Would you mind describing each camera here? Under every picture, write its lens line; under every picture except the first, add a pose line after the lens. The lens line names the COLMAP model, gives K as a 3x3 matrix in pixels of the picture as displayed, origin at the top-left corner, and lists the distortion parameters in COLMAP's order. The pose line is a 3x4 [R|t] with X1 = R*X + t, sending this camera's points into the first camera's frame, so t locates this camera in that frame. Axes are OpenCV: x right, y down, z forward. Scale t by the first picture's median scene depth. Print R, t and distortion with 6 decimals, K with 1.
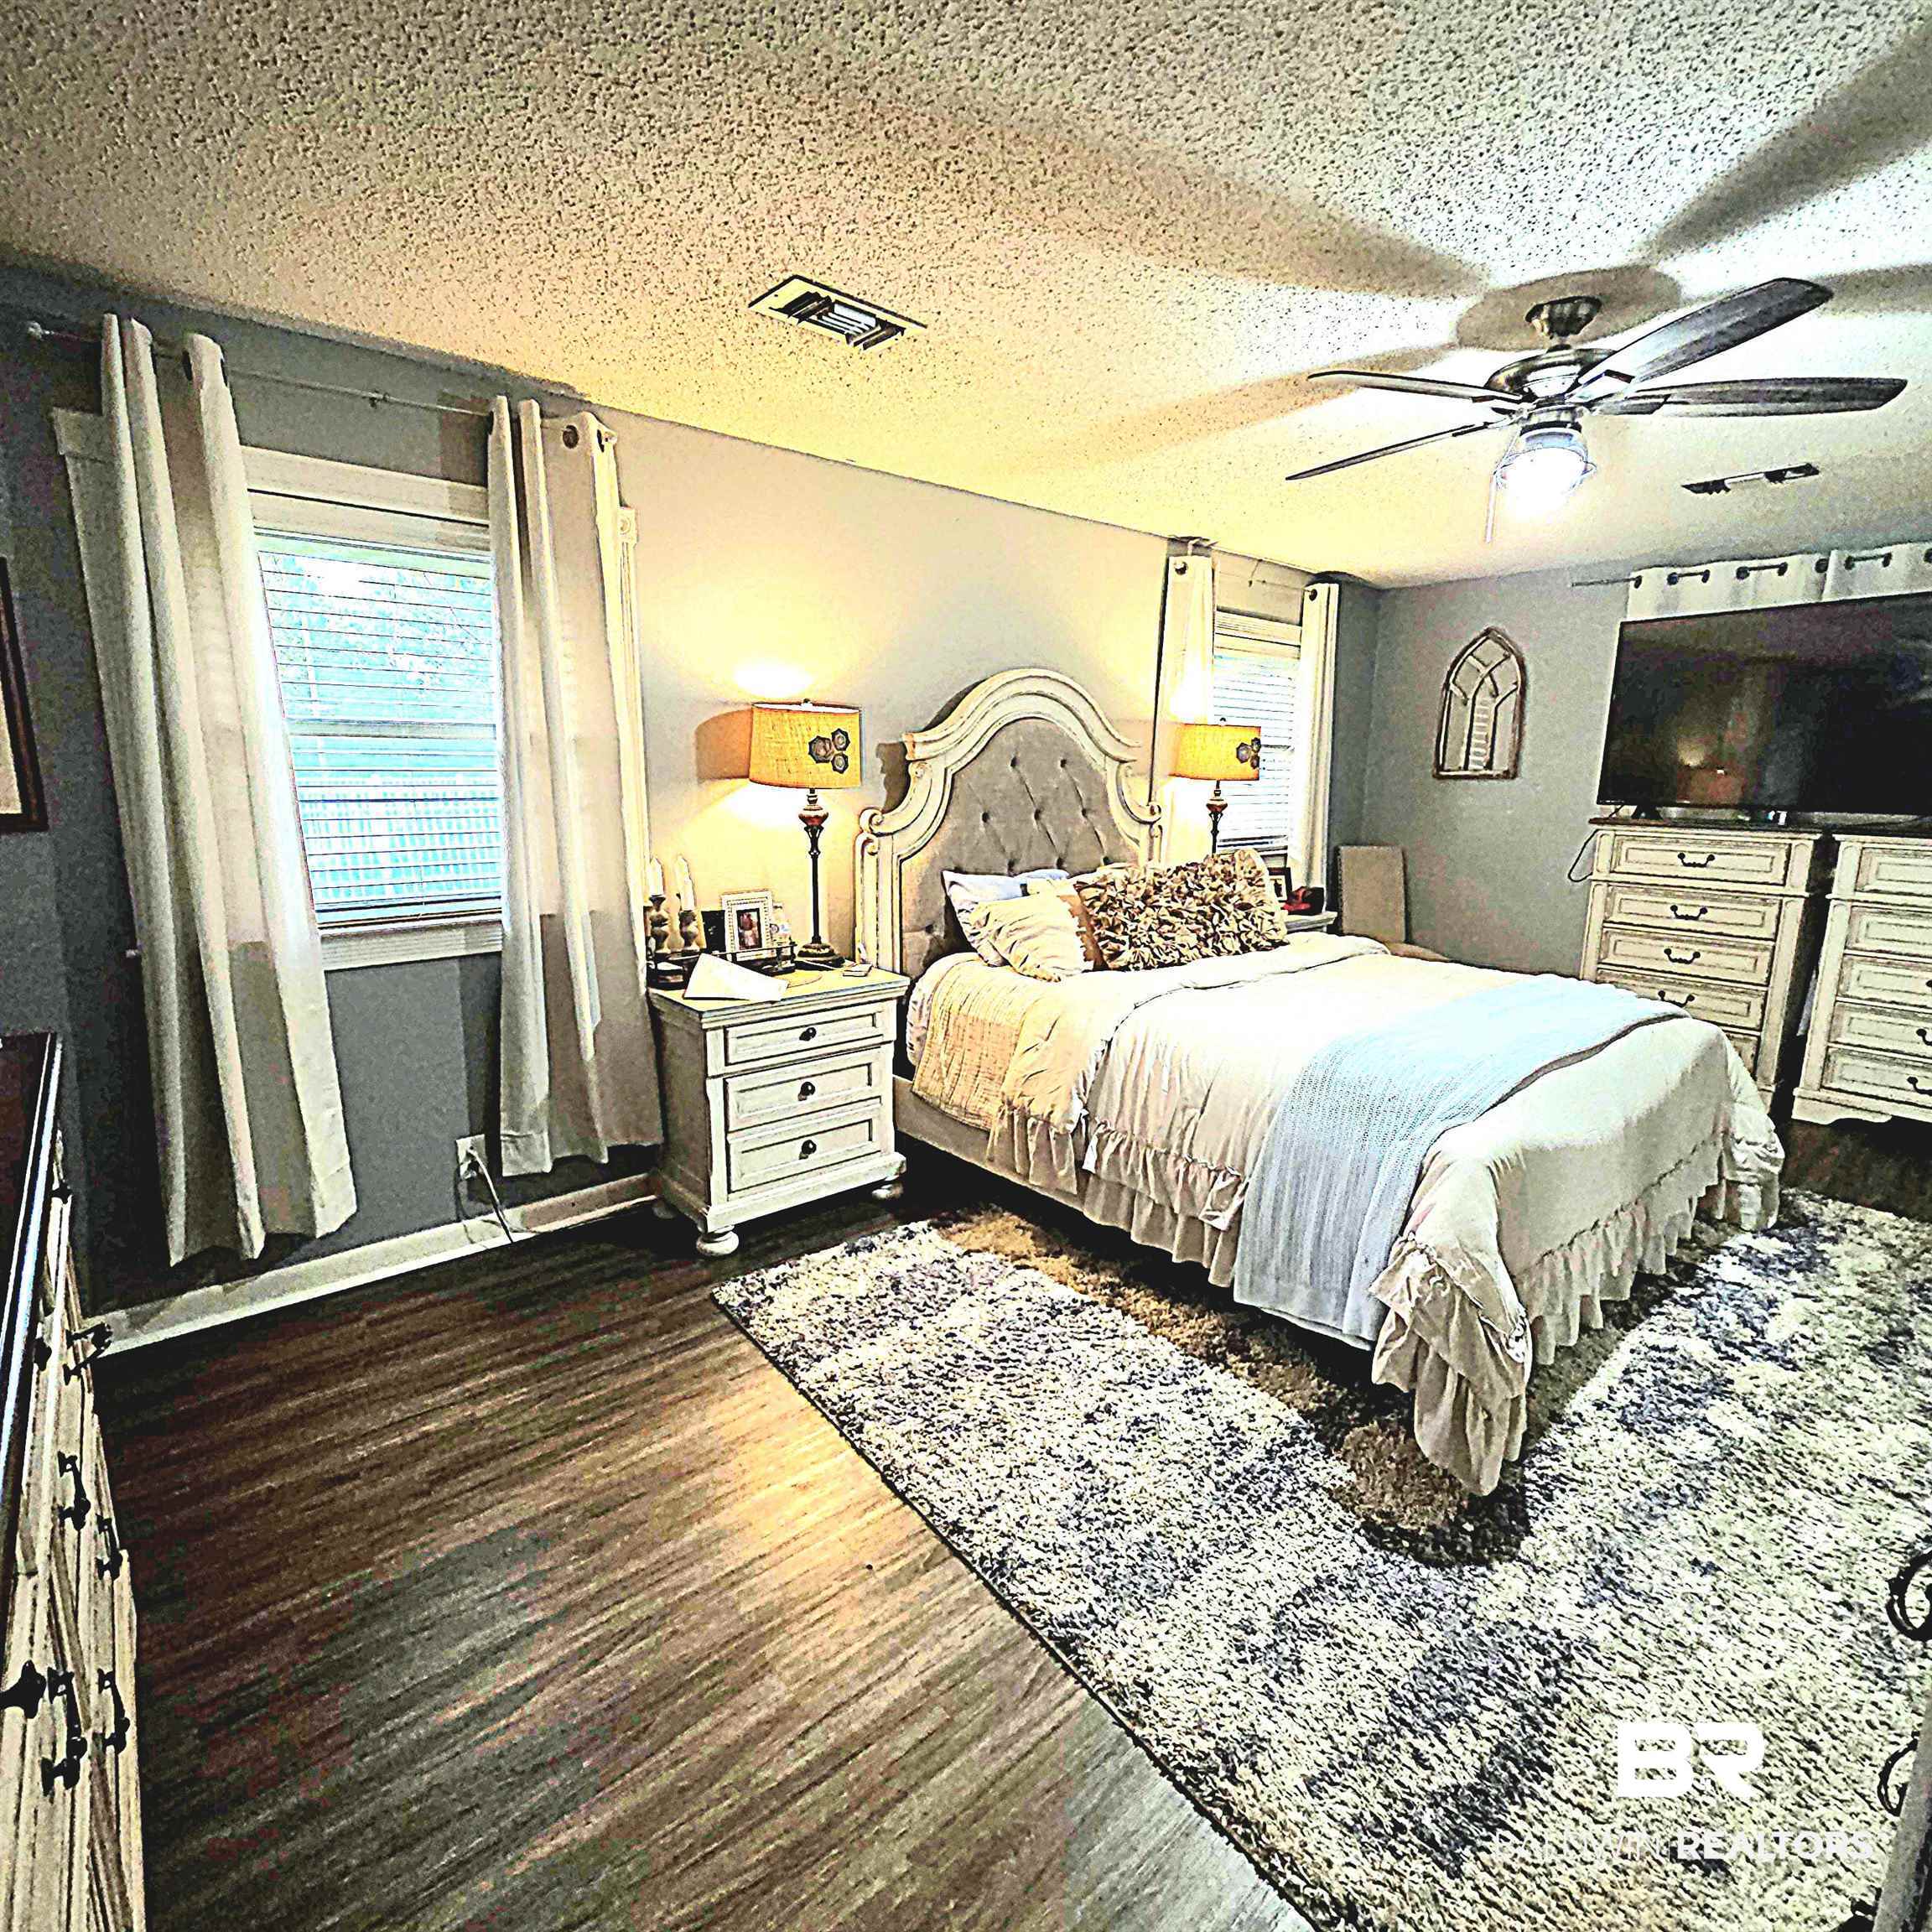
lens RADIAL K [[1017.2, 0, 985.5], [0, 1017.2, 966.8], [0, 0, 1]] dist [0.004323, 0.000281]
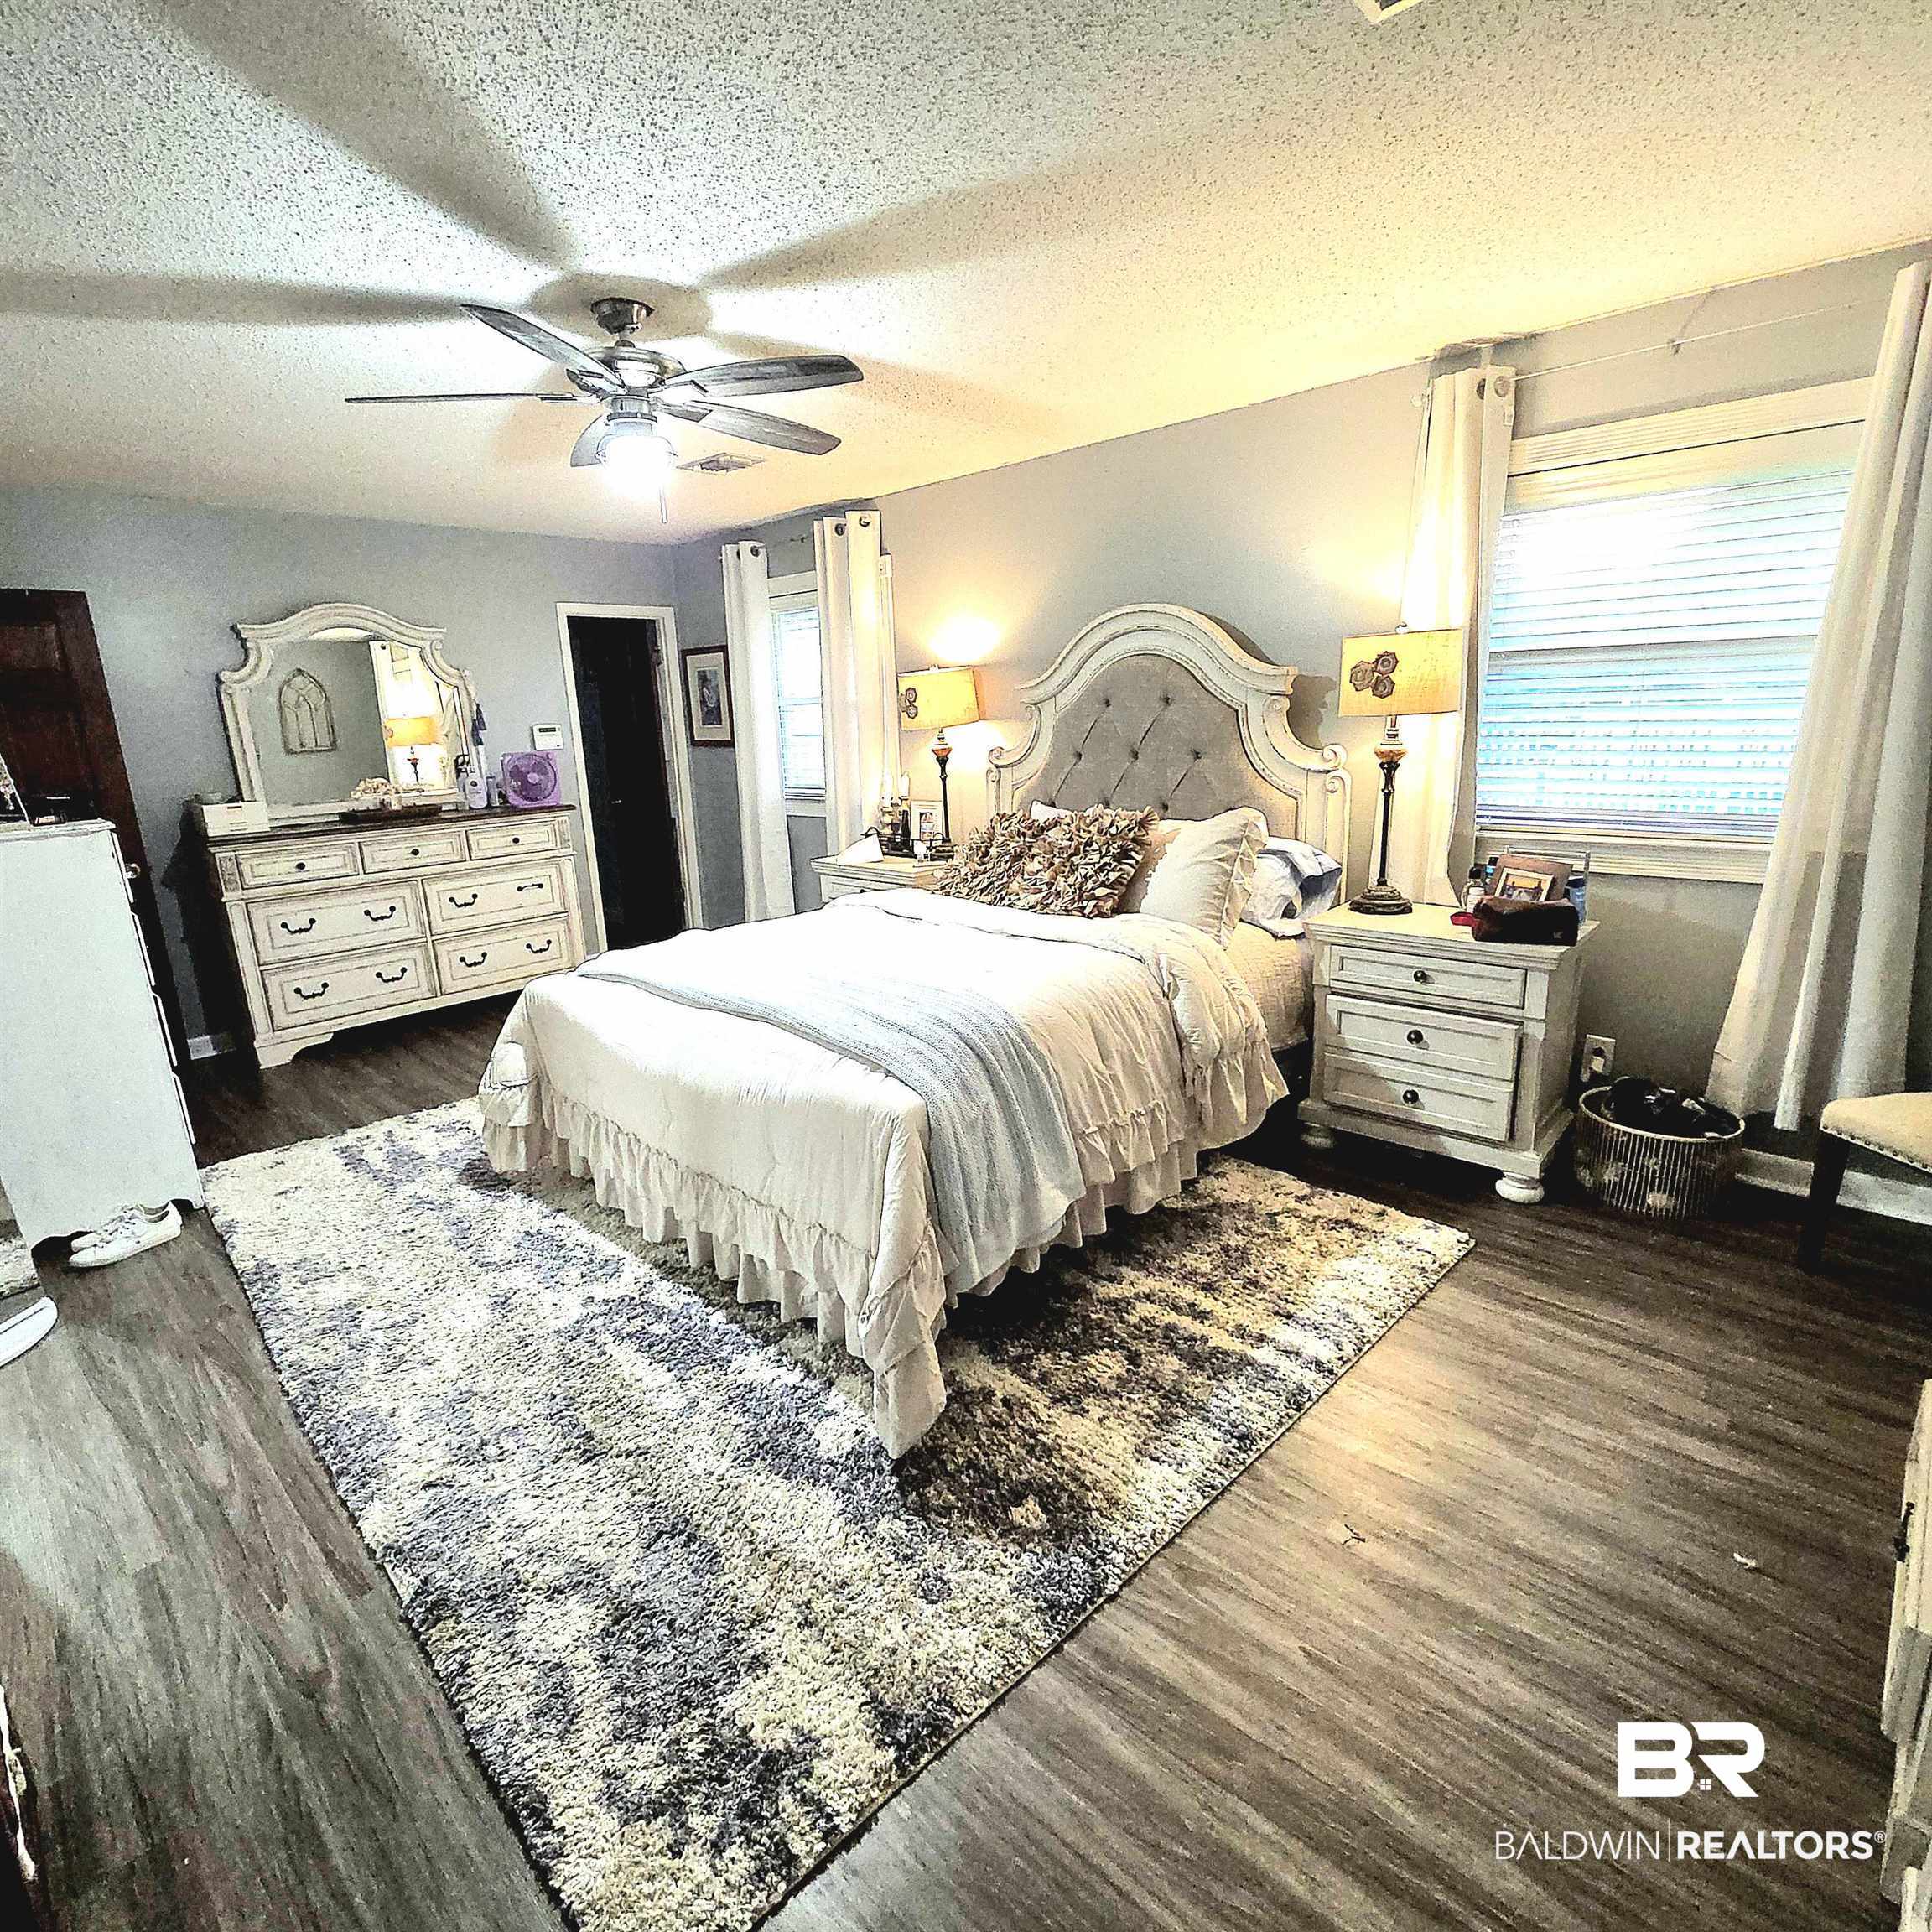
lens RADIAL K [[1017.2, 0, 985.5], [0, 1017.2, 966.8], [0, 0, 1]] dist [0.004323, 0.000281]
pose [[0.120506, 0.251205, -0.960403, 1.327159], [-0.150493, 0.960895, 0.232450, -0.207774], [0.981239, 0.116522, 0.153598, 0.927907]]
